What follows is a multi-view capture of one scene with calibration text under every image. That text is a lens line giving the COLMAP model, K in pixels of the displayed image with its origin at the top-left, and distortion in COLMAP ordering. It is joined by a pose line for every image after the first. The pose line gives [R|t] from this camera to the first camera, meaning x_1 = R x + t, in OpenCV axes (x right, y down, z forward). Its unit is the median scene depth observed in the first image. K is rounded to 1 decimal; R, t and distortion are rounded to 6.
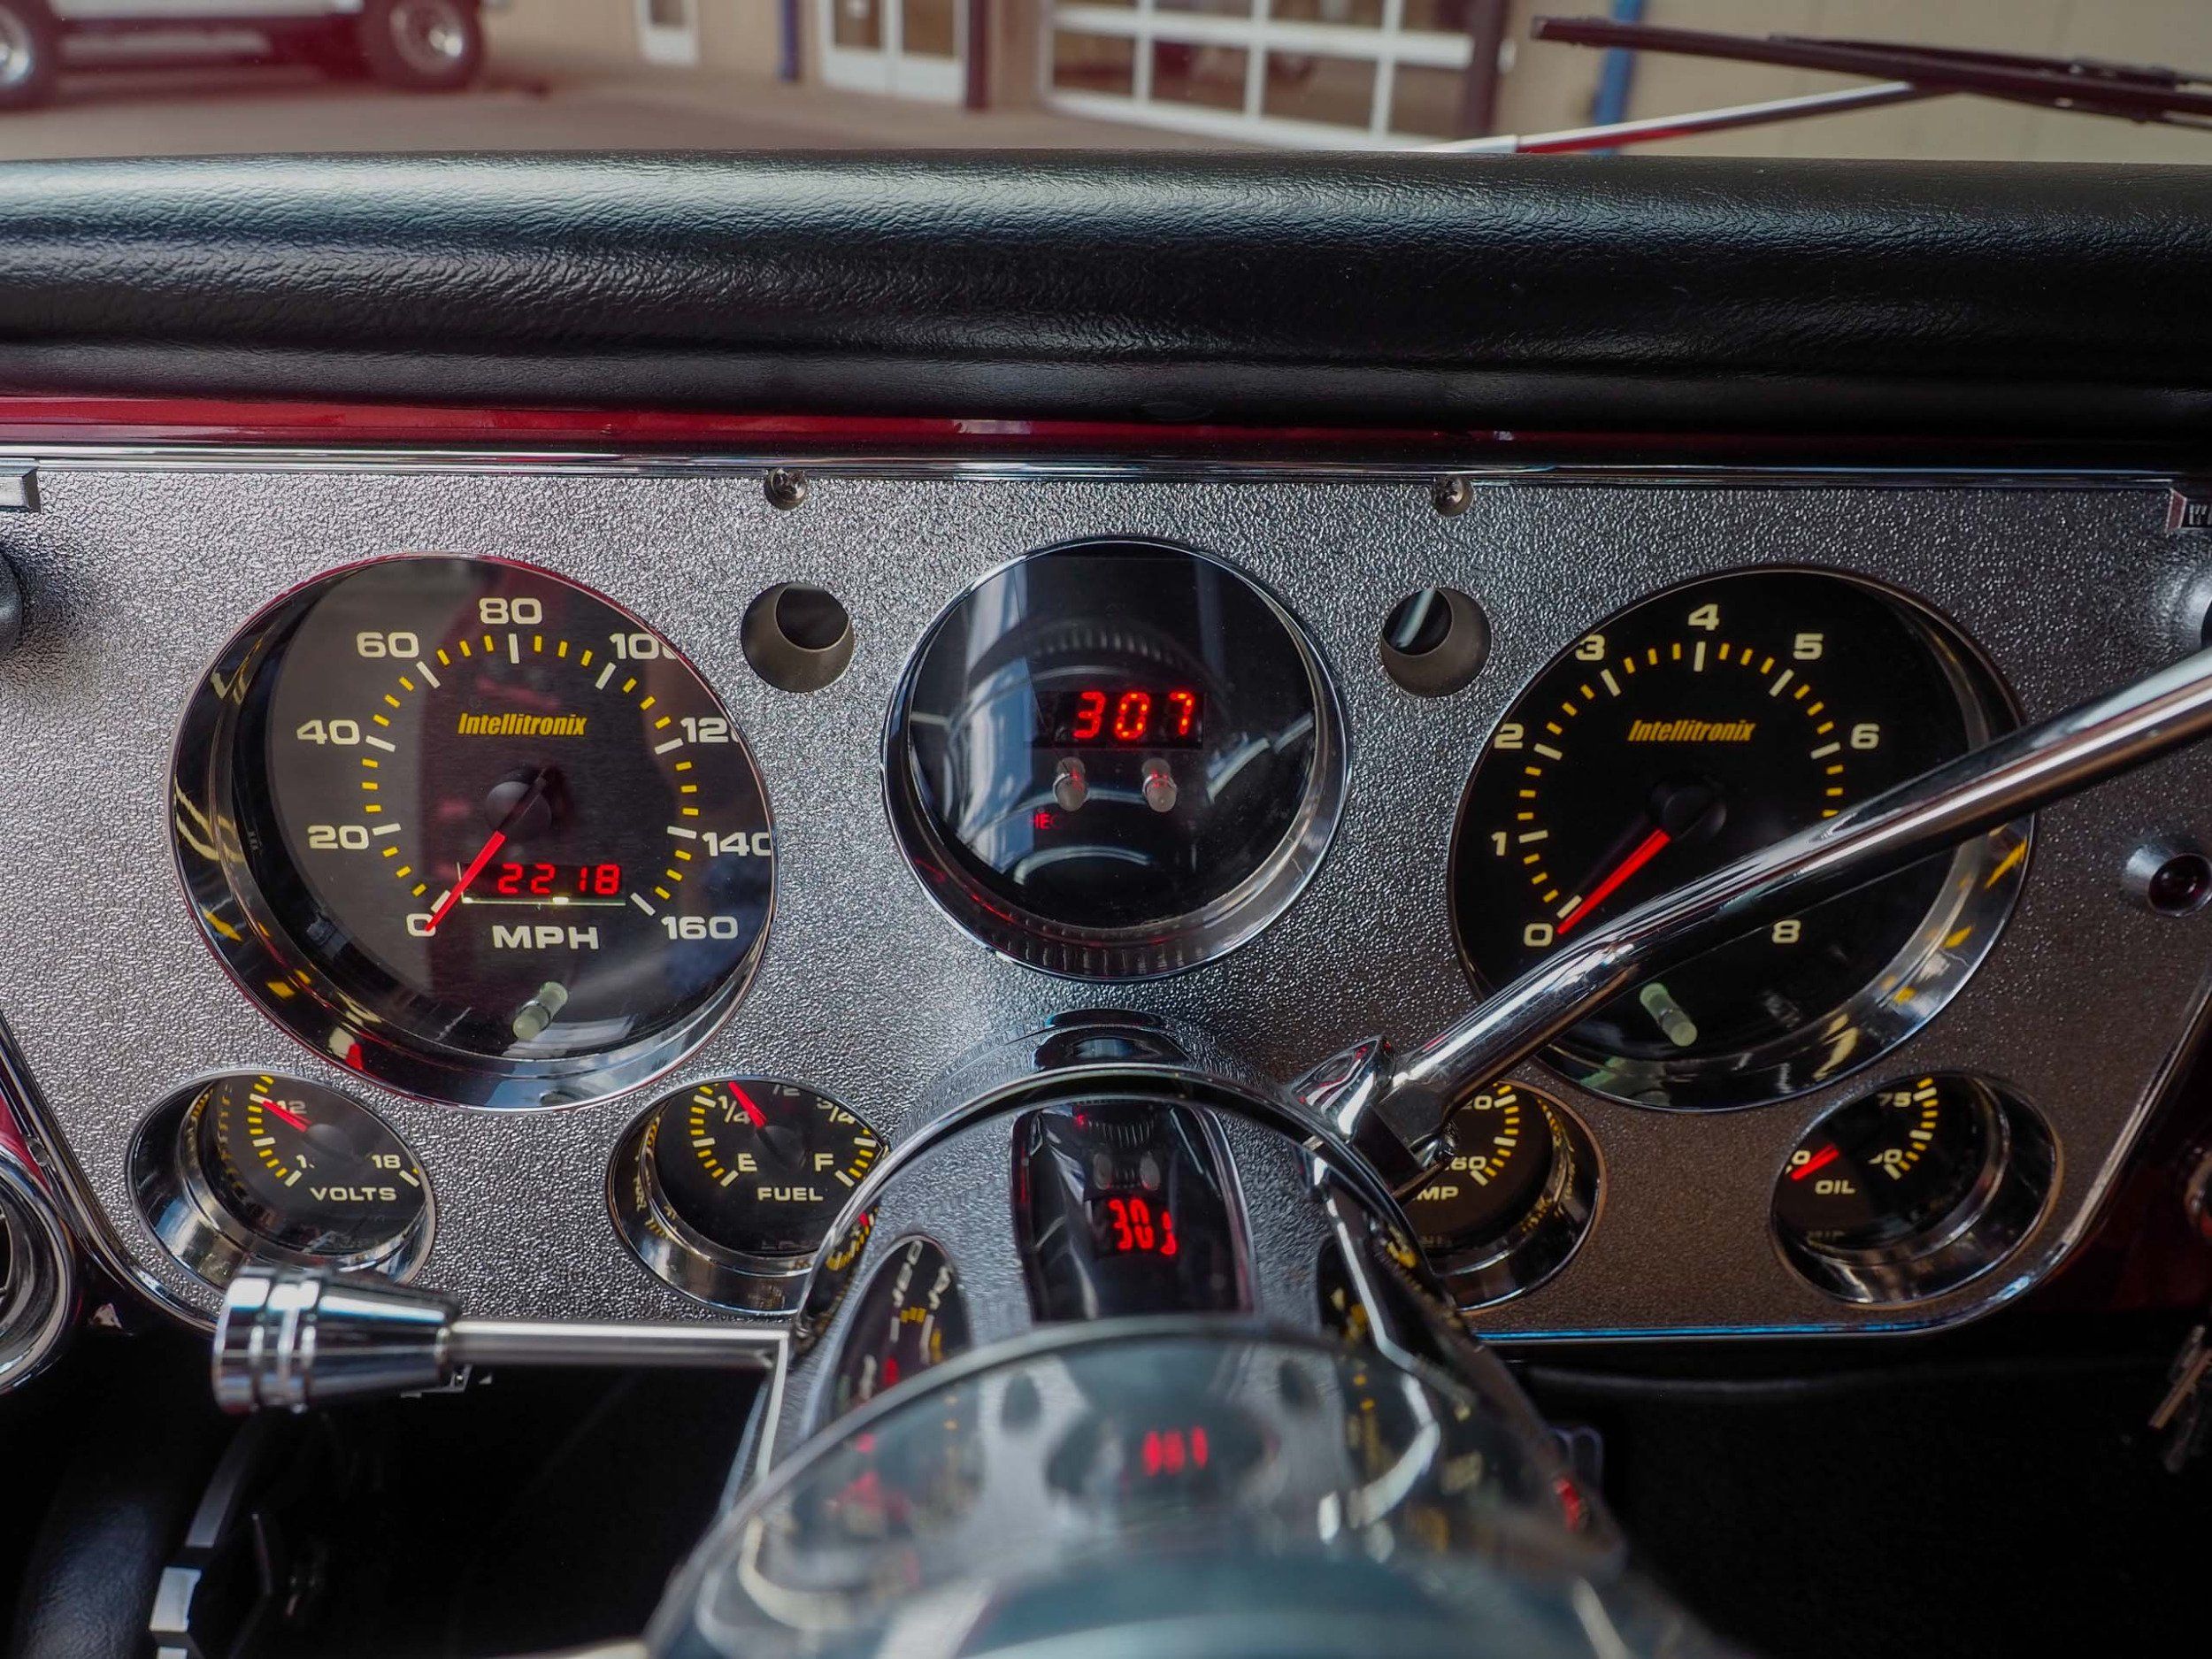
lens RADIAL K [[1706.4, 0, 1083.3], [0, 1706.4, 816.5], [0, 0, 1]] dist [0.017383, -0.033798]
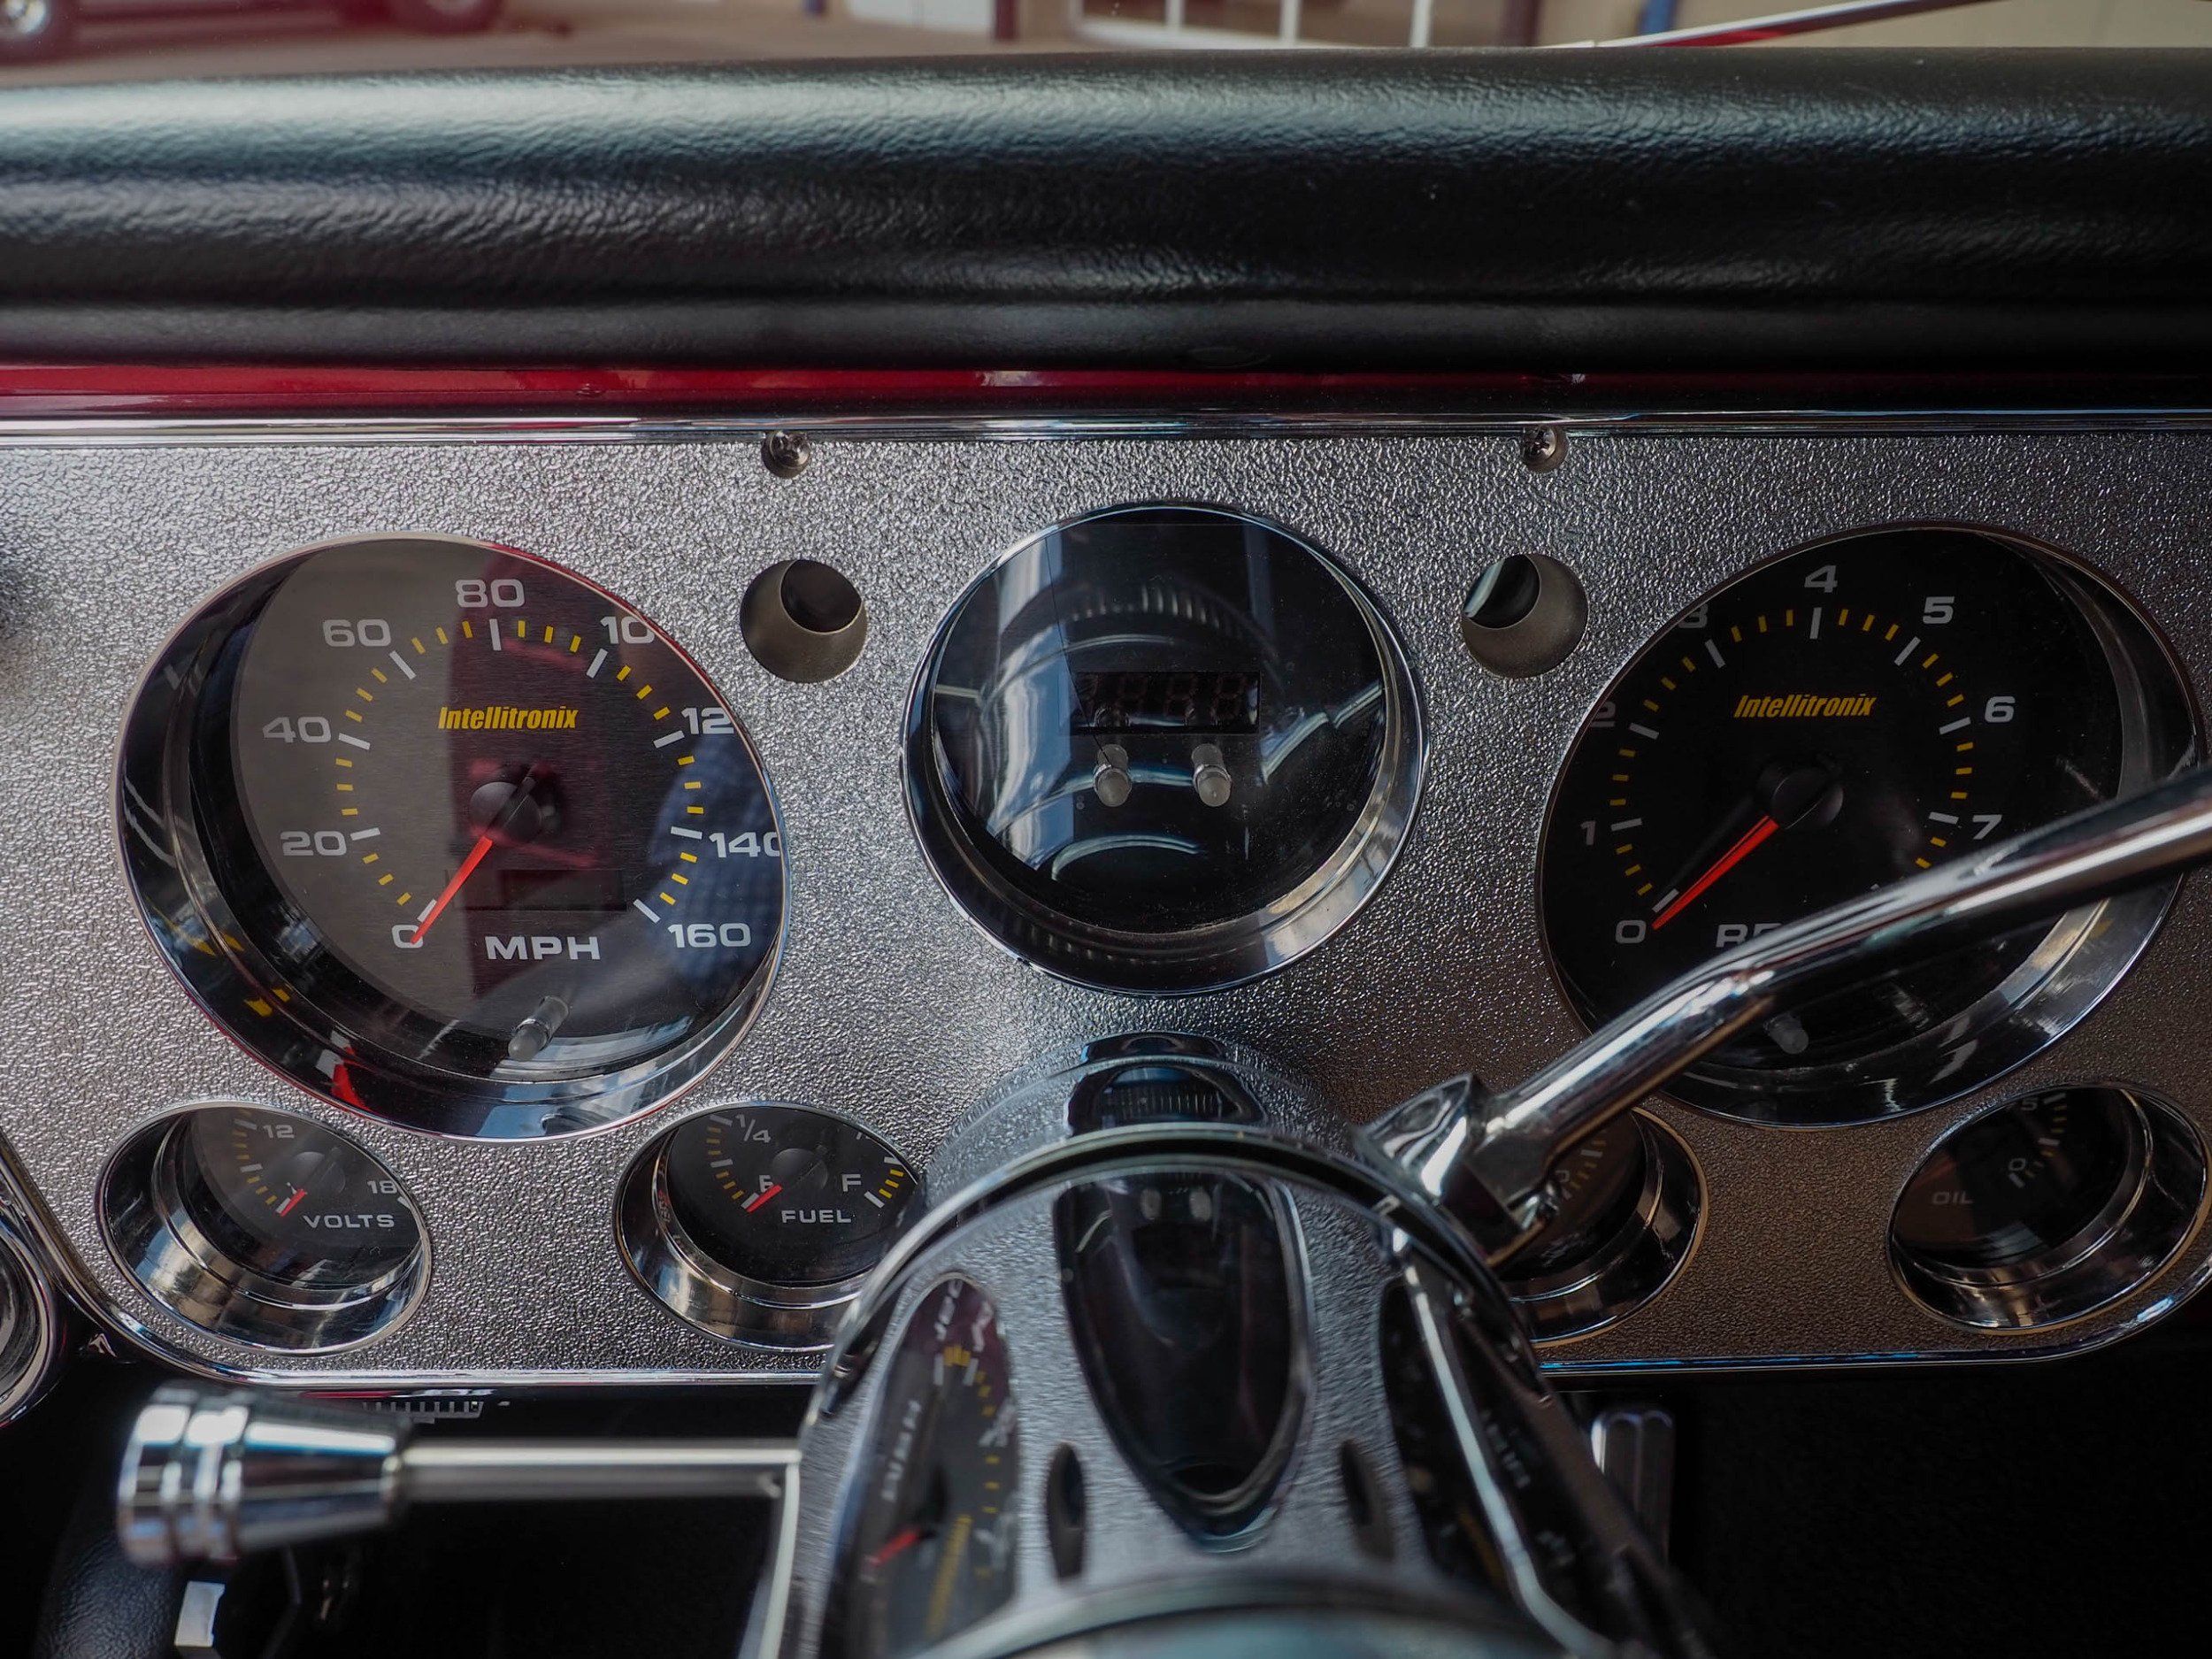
lens RADIAL K [[1706.4, 0, 1098.2], [0, 1706.4, 834.0], [0, 0, 1]] dist [0.017383, -0.033798]
pose [[0.999778, -0.013890, -0.015860, -0.001457], [0.014564, 0.998960, 0.043216, -0.029939], [0.015244, -0.043437, 0.998940, 0.105408]]
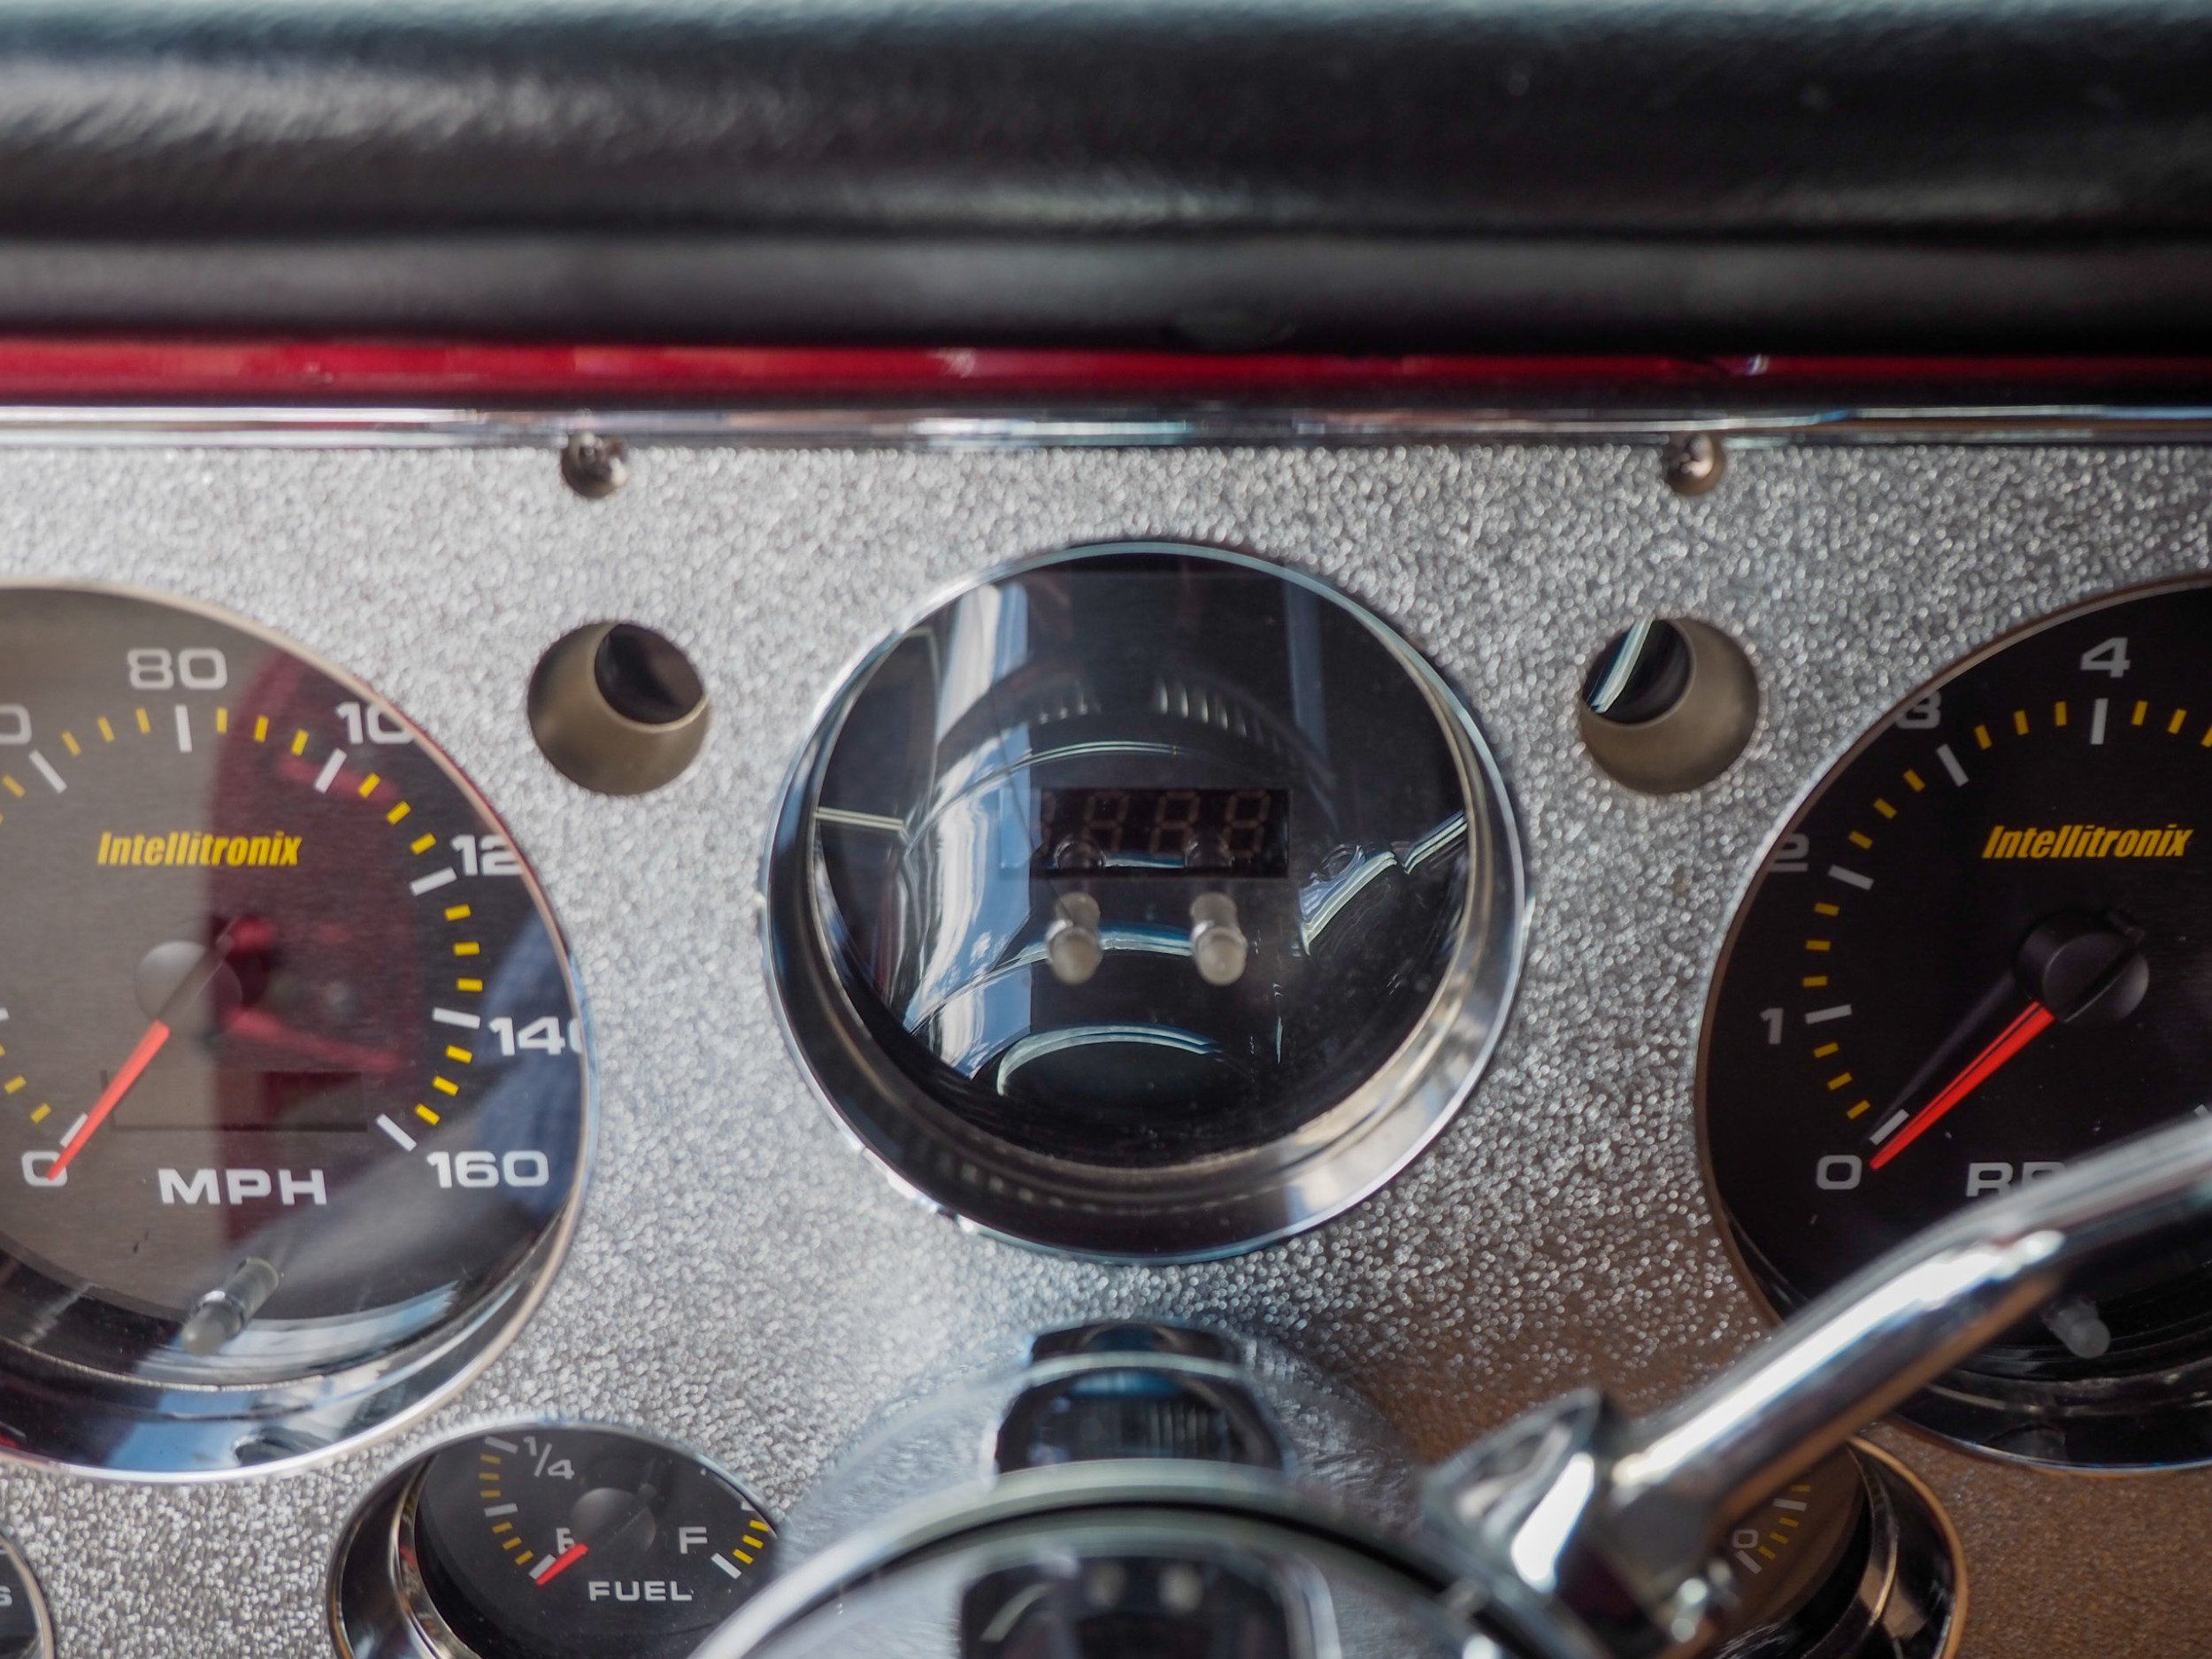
lens RADIAL K [[2331.9, 0, 1096.1], [0, 2331.9, 824.6], [0, 0, 1]] dist [0.033495, 0.000000]
pose [[0.999721, -0.009681, -0.021550, 0.020416], [0.008729, 0.999001, -0.043834, -0.024880], [0.021953, 0.043634, 0.998806, 0.166428]]
